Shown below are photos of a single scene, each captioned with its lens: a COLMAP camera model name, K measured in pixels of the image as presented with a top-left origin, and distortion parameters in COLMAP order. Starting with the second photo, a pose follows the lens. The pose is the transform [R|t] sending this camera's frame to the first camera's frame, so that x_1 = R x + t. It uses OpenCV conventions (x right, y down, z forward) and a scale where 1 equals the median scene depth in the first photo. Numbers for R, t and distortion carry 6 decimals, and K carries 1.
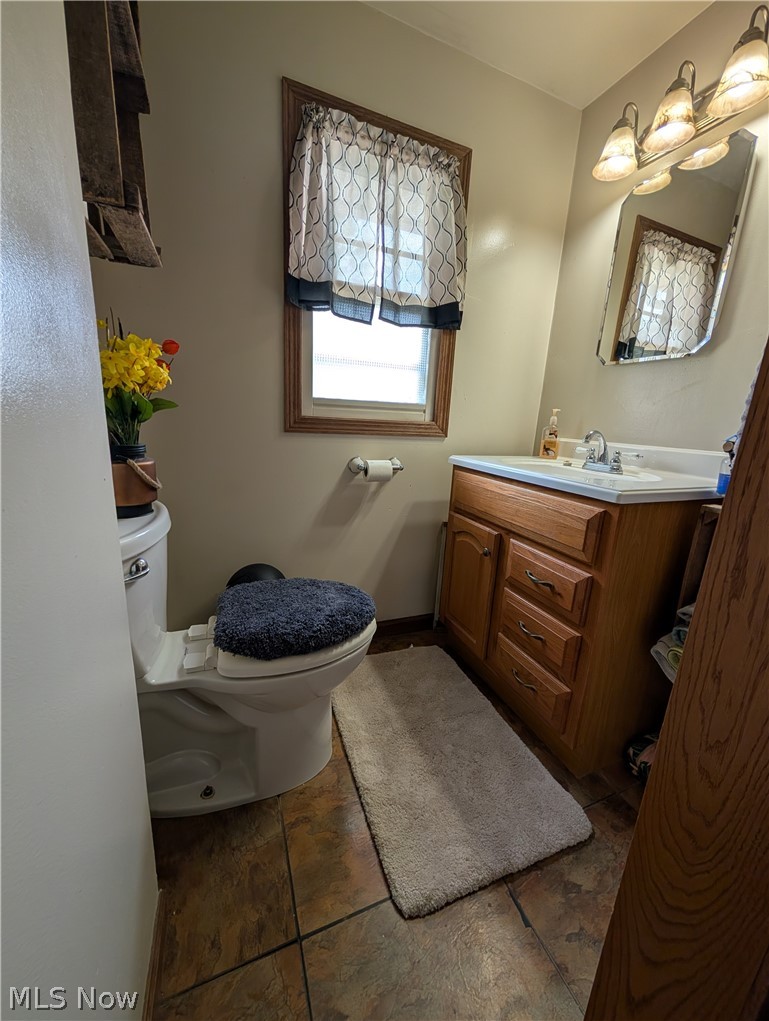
lens RADIAL K [[384.3, 0, 384.5], [0, 384.3, 510.5], [0, 0, 1]] dist [0.000580, 0.000096]
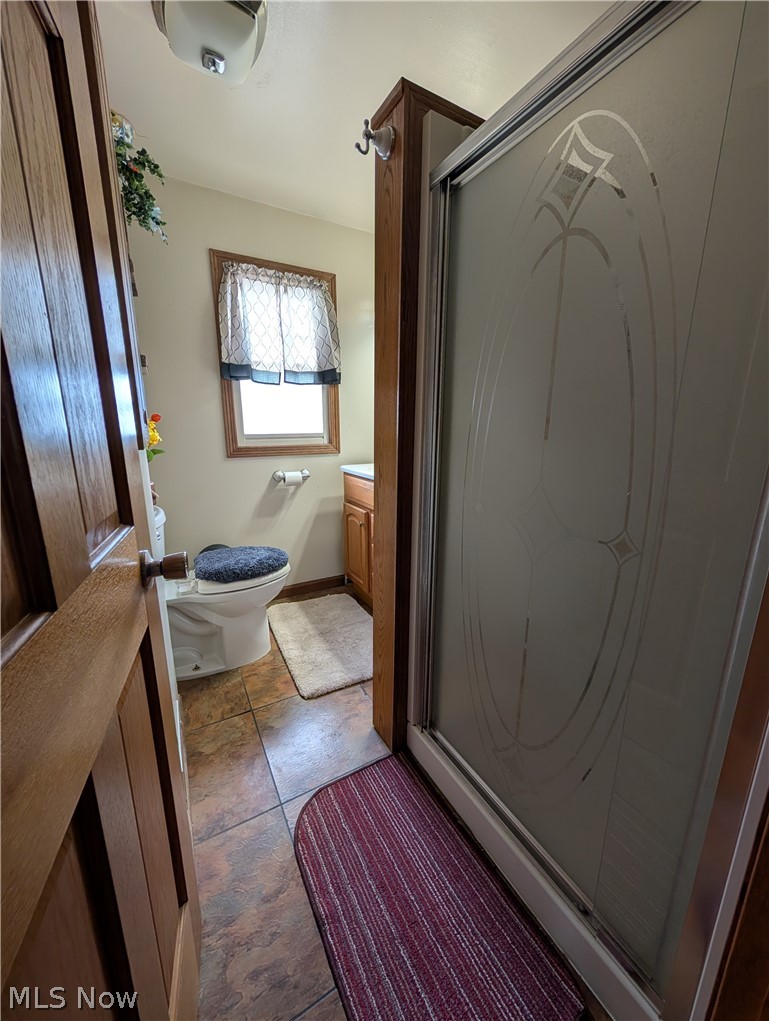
lens RADIAL K [[384.3, 0, 384.5], [0, 384.3, 510.5], [0, 0, 1]] dist [0.000580, 0.000096]
pose [[0.990816, -0.077246, 0.110976, 0.193145], [0.078349, 0.996910, -0.005605, 0.069580], [-0.110201, 0.014249, 0.993807, -0.651946]]
